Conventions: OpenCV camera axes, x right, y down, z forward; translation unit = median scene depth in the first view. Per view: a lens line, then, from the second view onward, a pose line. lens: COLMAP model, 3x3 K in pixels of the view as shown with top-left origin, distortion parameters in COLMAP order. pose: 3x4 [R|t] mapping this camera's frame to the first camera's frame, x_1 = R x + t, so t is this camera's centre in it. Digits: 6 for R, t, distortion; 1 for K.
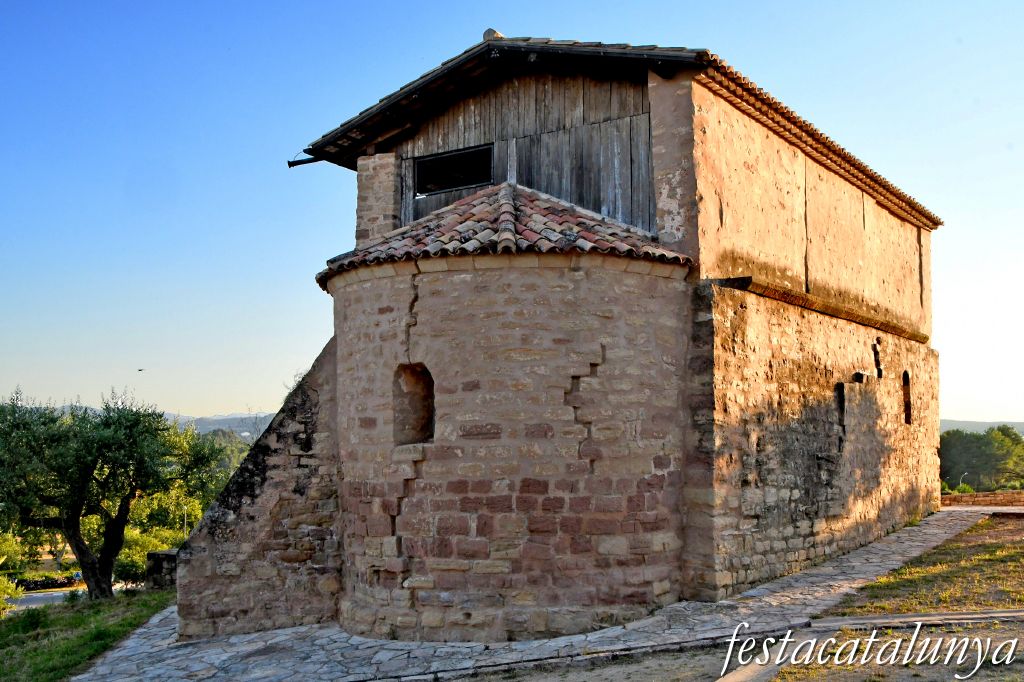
lens RADIAL K [[954.9, 0, 512.0], [0, 954.9, 341.0], [0, 0, 1]] dist [-0.056612, -0.003196]
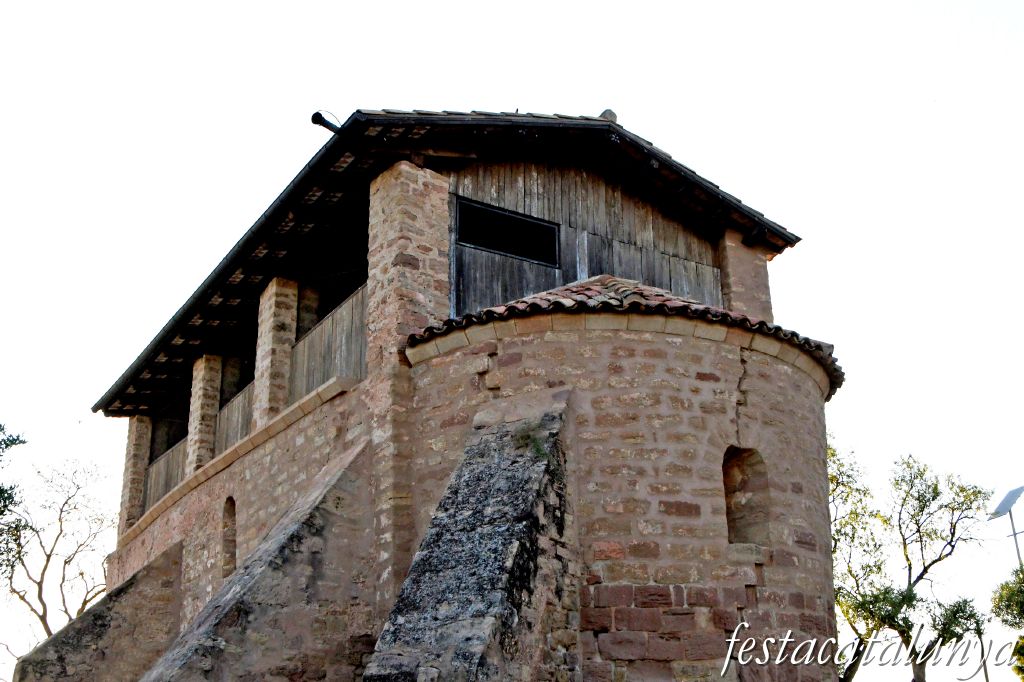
lens RADIAL K [[1134.8, 0, 512.0], [0, 1134.8, 341.0], [0, 0, 1]] dist [0.006428, 0.002076]
pose [[0.477273, 0.323083, 0.817208, -0.964223], [-0.100269, 0.943909, -0.314614, 0.247902], [-0.873016, 0.068216, 0.482897, 0.634326]]
